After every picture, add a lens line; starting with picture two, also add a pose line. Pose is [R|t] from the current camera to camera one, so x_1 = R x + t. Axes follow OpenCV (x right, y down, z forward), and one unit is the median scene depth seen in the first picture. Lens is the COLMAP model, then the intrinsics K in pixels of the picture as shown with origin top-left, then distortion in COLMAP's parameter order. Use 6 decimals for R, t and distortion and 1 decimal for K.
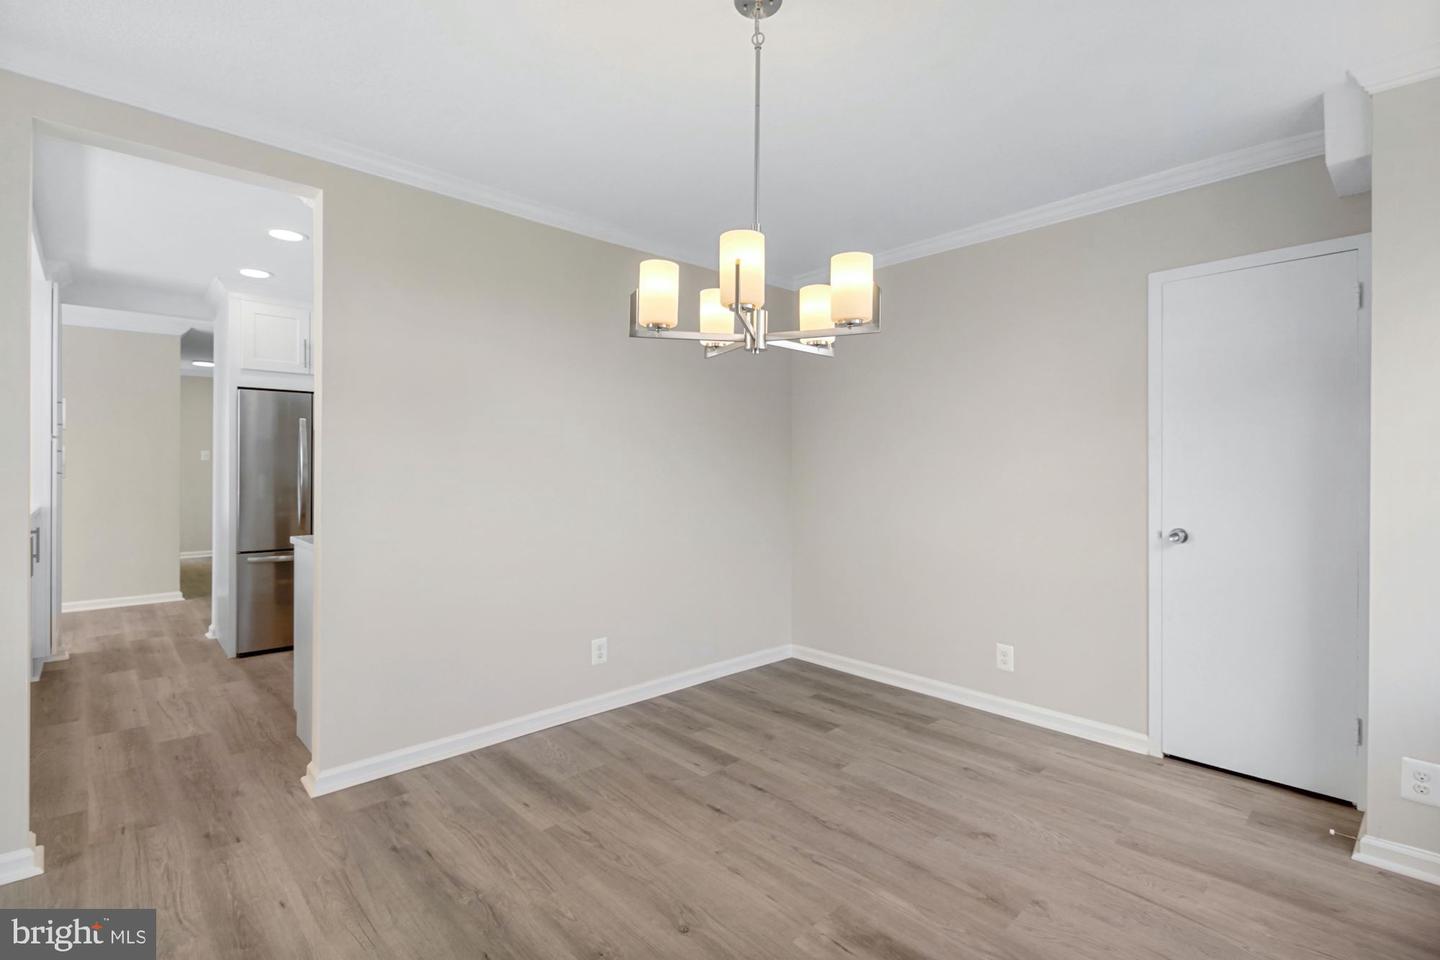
lens RADIAL K [[667.3, 0, 732.8], [0, 667.3, 474.7], [0, 0, 1]] dist [-0.001042, -0.001021]
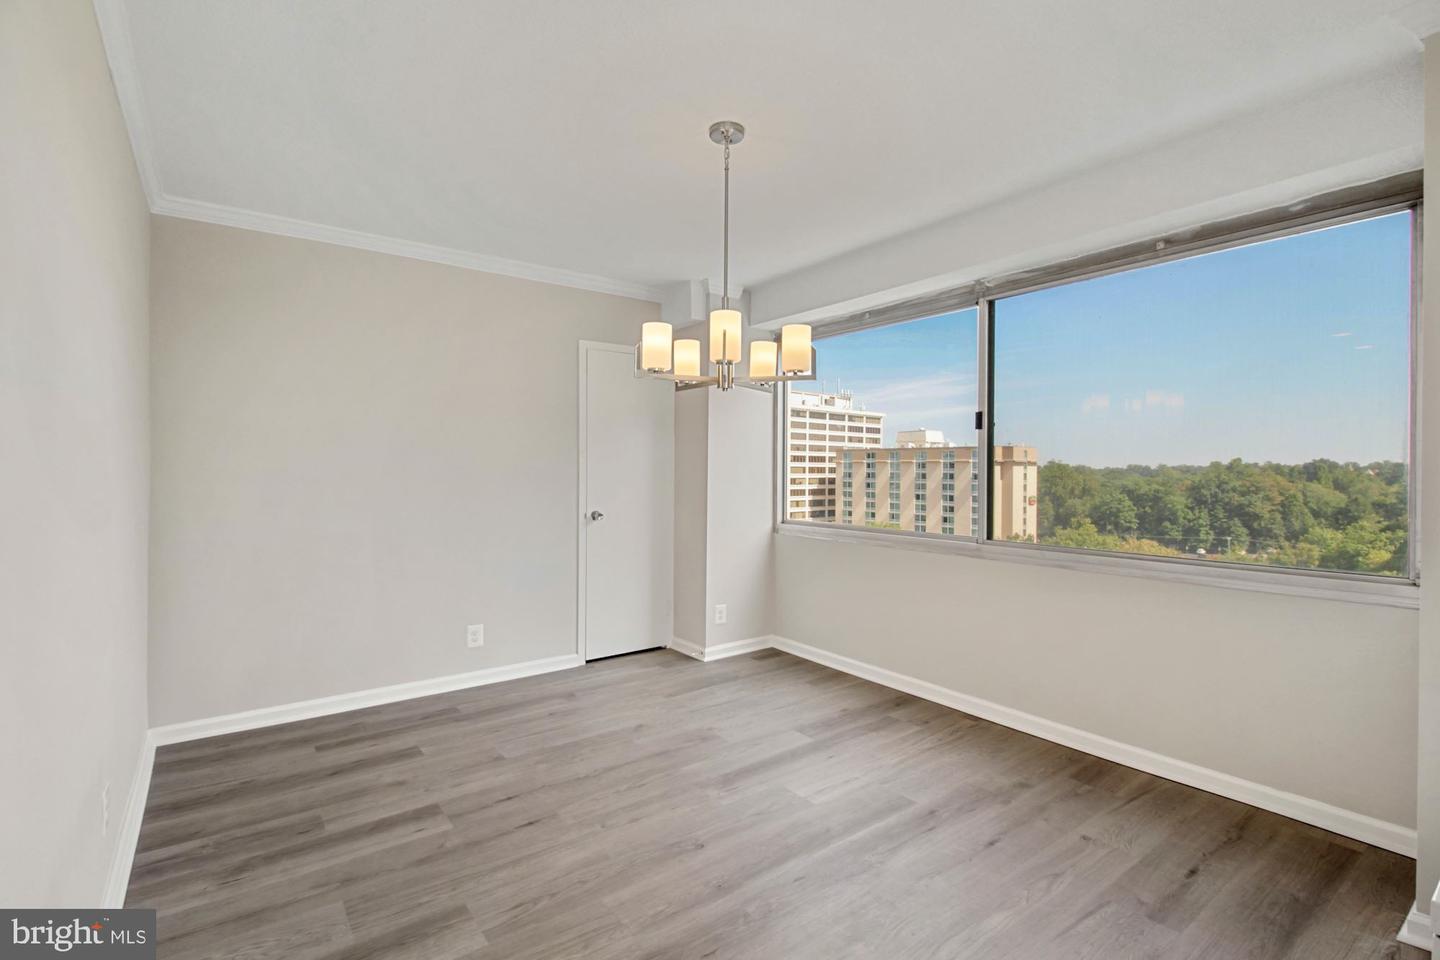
lens RADIAL K [[667.3, 0, 732.8], [0, 667.3, 474.7], [0, 0, 1]] dist [-0.001042, -0.001021]
pose [[0.117629, -0.014364, 0.992954, -0.819394], [0.011961, 0.999843, 0.013047, -0.019759], [-0.992986, 0.010342, 0.117782, 0.494079]]
